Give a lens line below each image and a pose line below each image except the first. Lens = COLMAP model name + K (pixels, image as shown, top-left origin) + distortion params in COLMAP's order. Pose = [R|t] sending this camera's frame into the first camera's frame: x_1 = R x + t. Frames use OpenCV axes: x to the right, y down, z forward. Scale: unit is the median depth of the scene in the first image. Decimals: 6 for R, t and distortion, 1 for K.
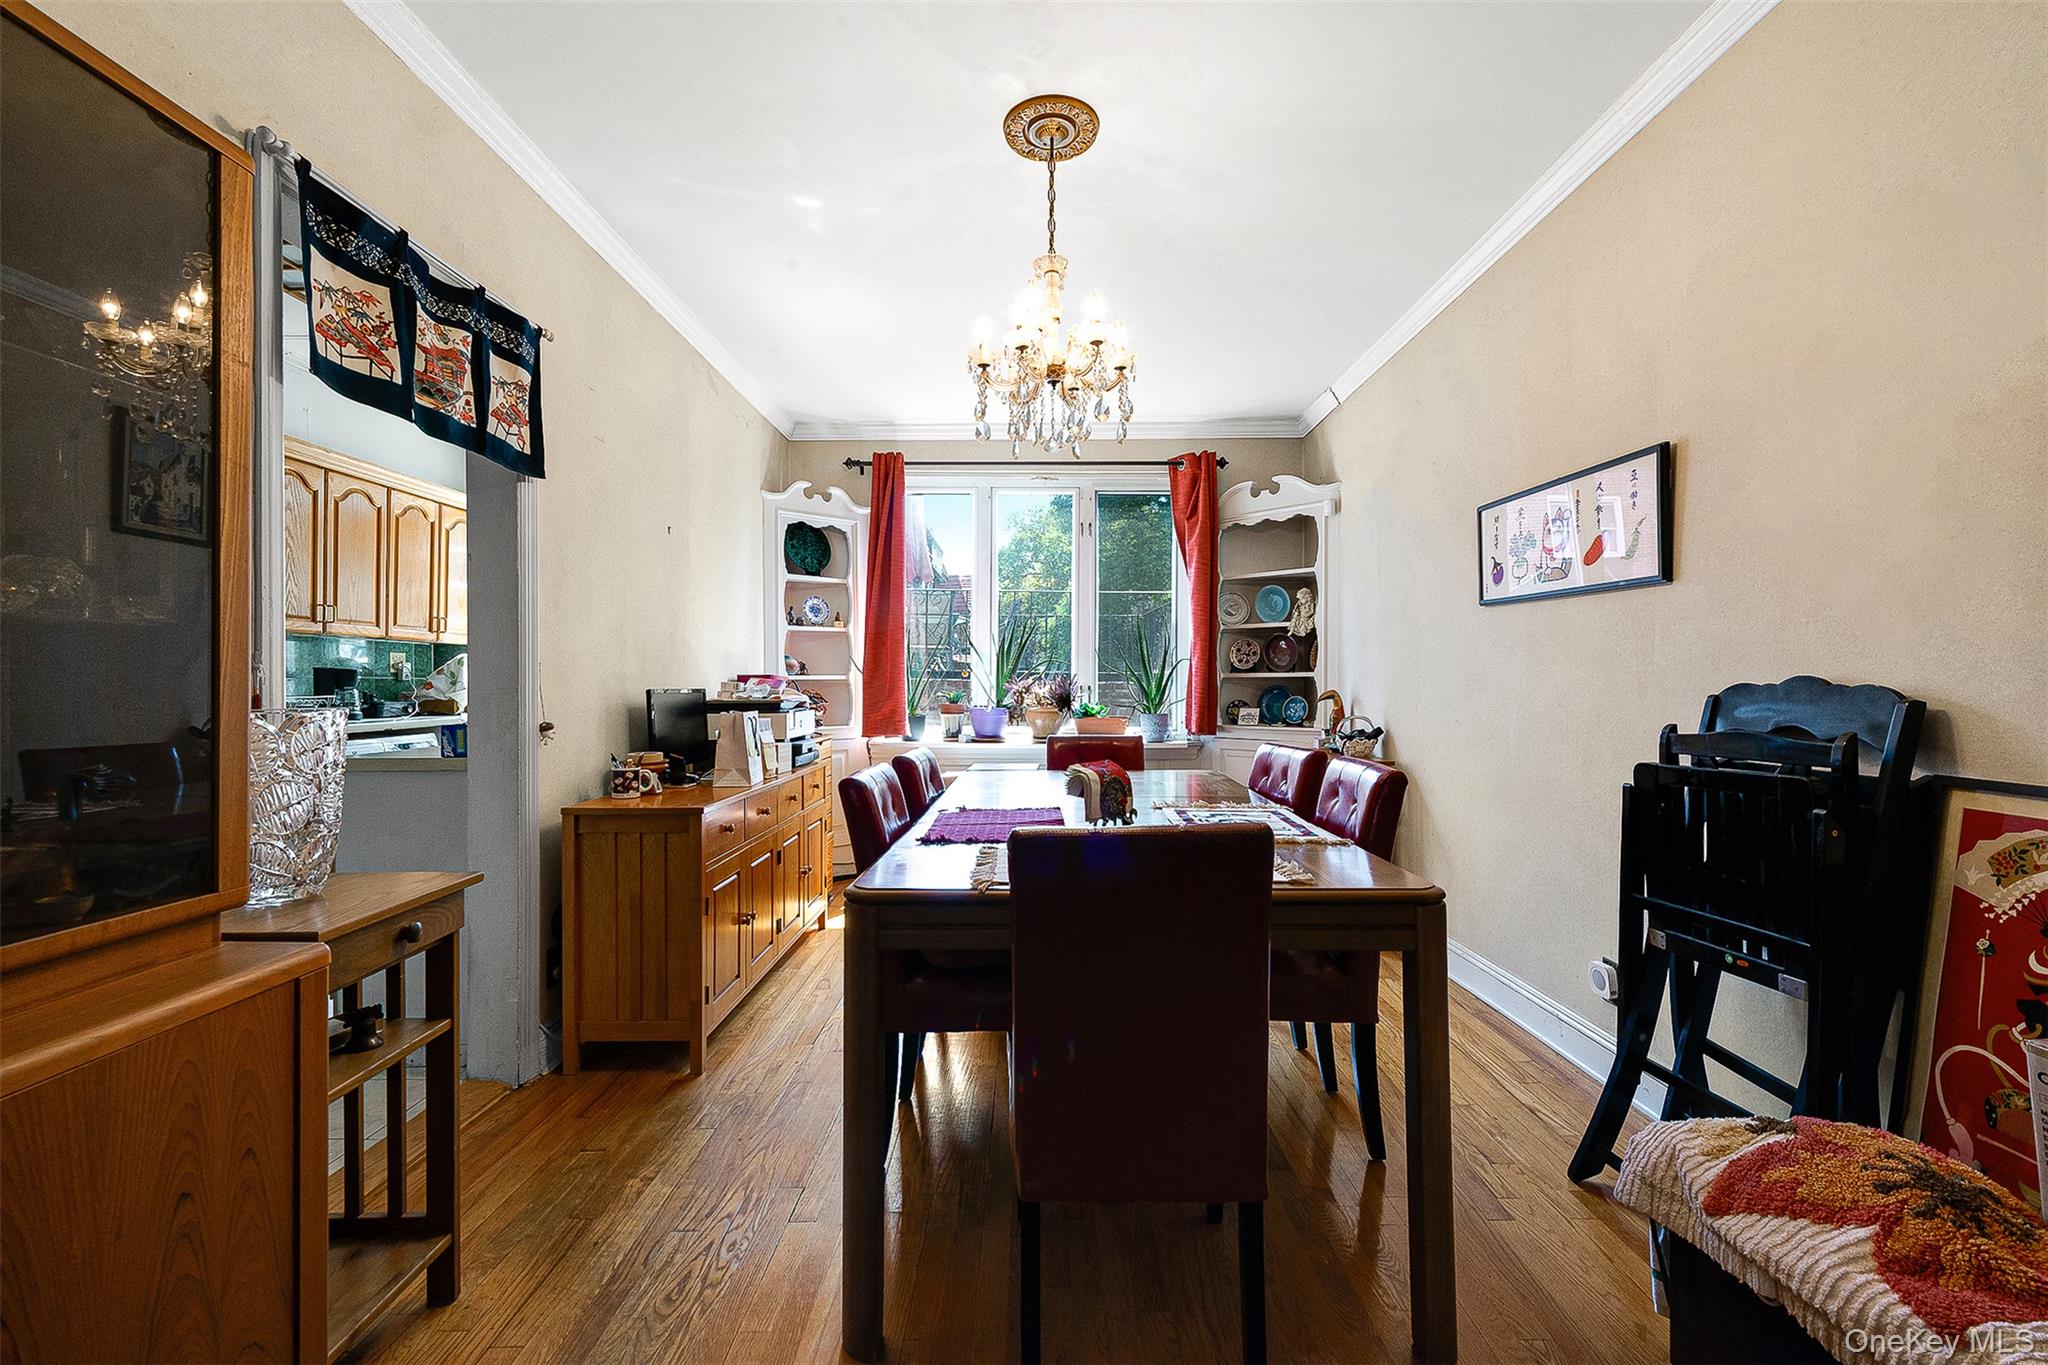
lens RADIAL K [[856.7, 0, 1024.0], [0, 856.7, 682.5], [0, 0, 1]] dist [0.013385, -0.012756]
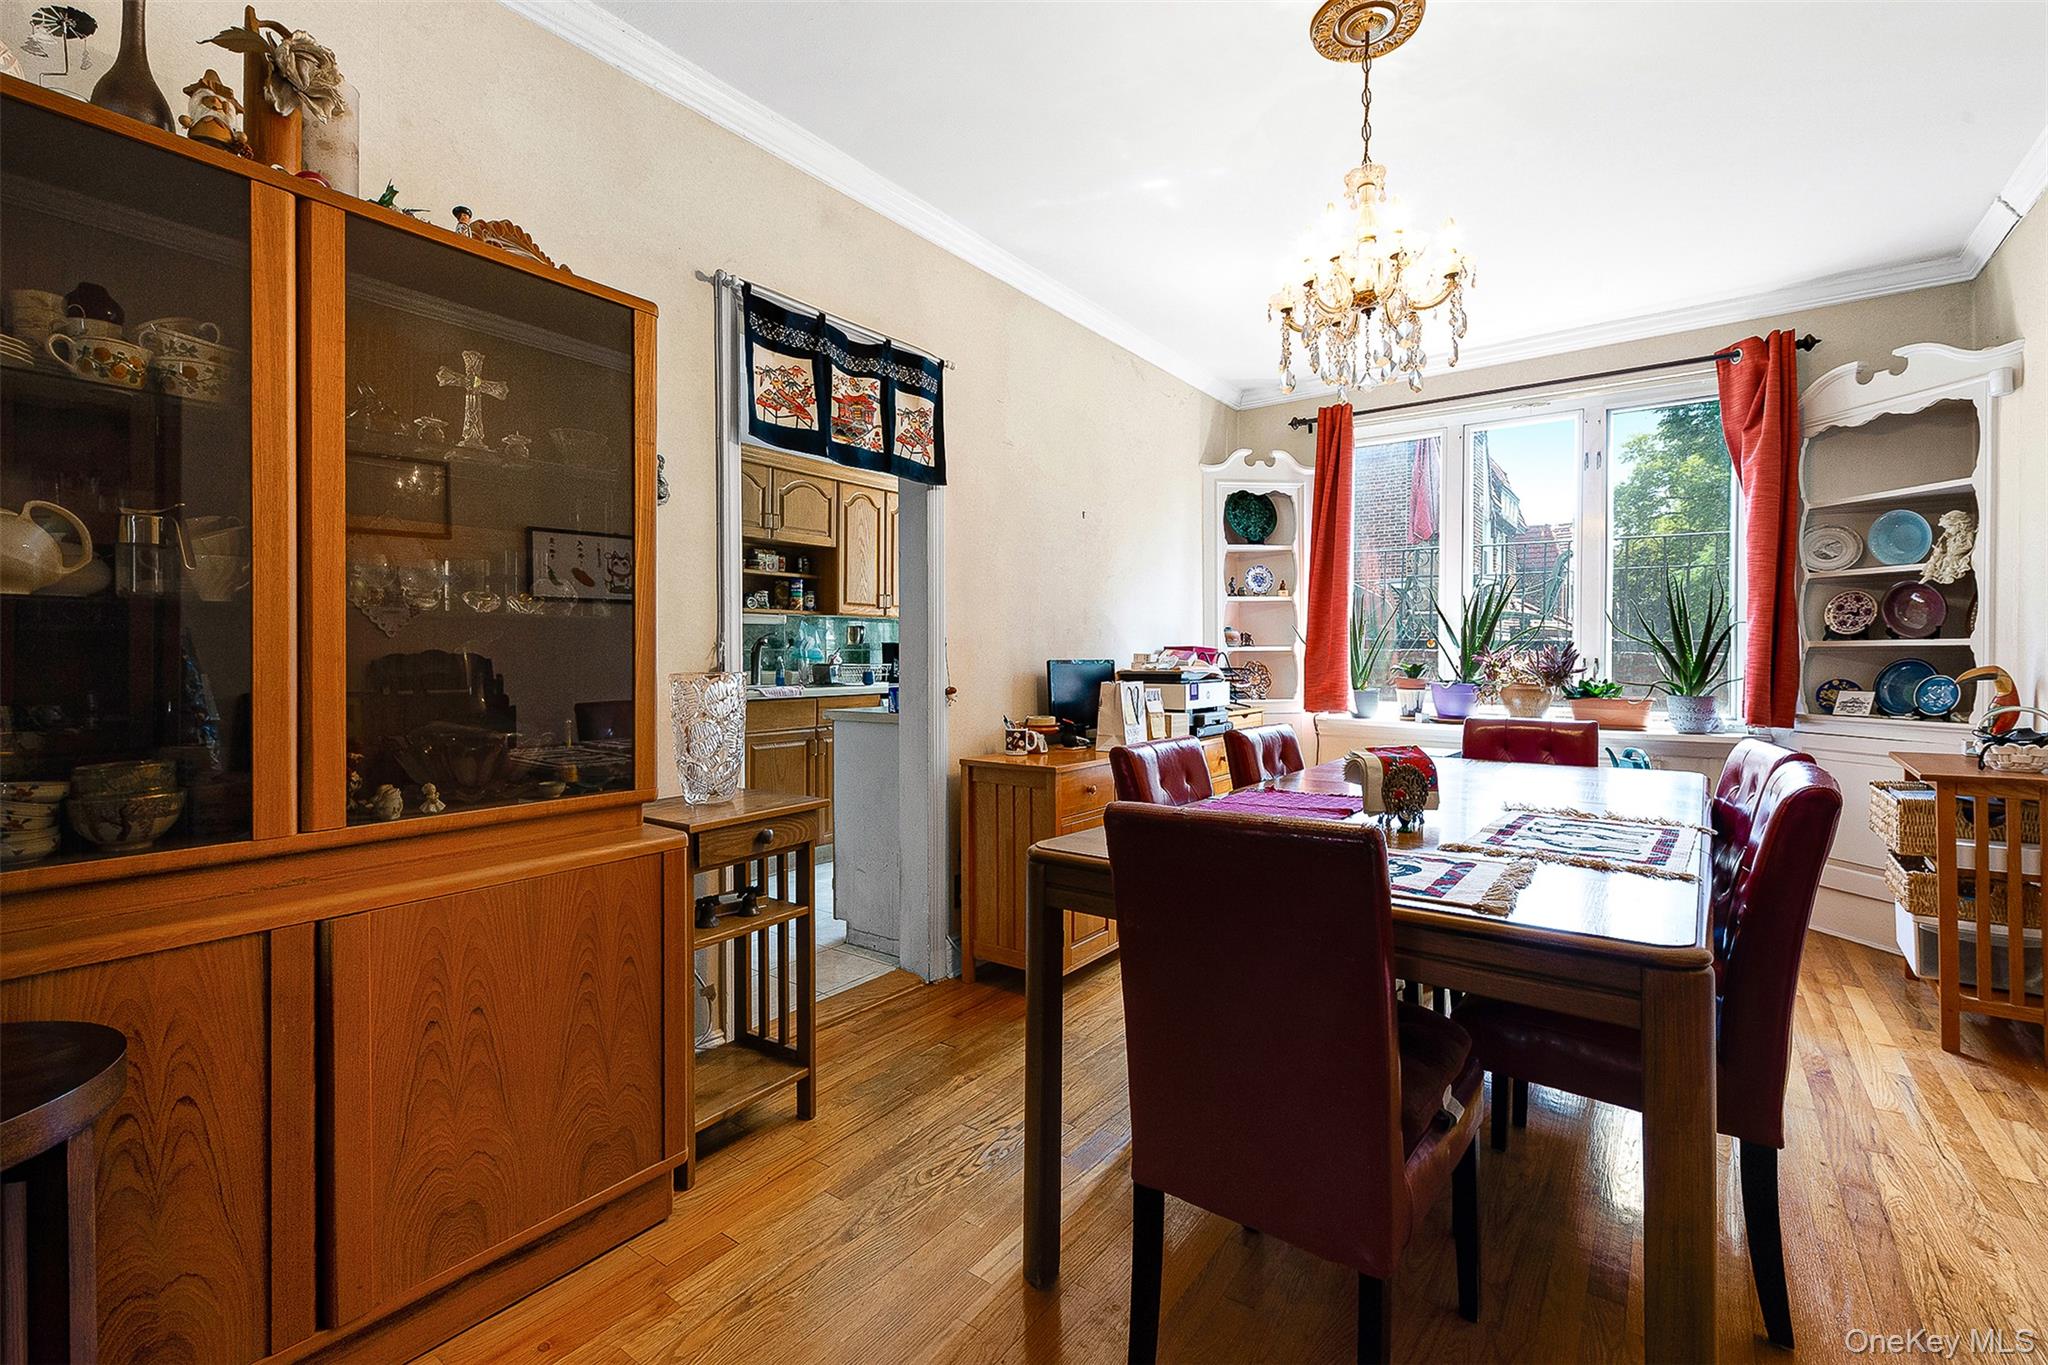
lens RADIAL K [[885.3, 0, 1024.9], [0, 885.3, 660.5], [0, 0, 1]] dist [0.001086, -0.000631]
pose [[0.809532, 0.004460, -0.587058, 0.230769], [0.000004, 0.999971, 0.007603, -0.000368], [0.587075, -0.006157, 0.809509, 0.050696]]
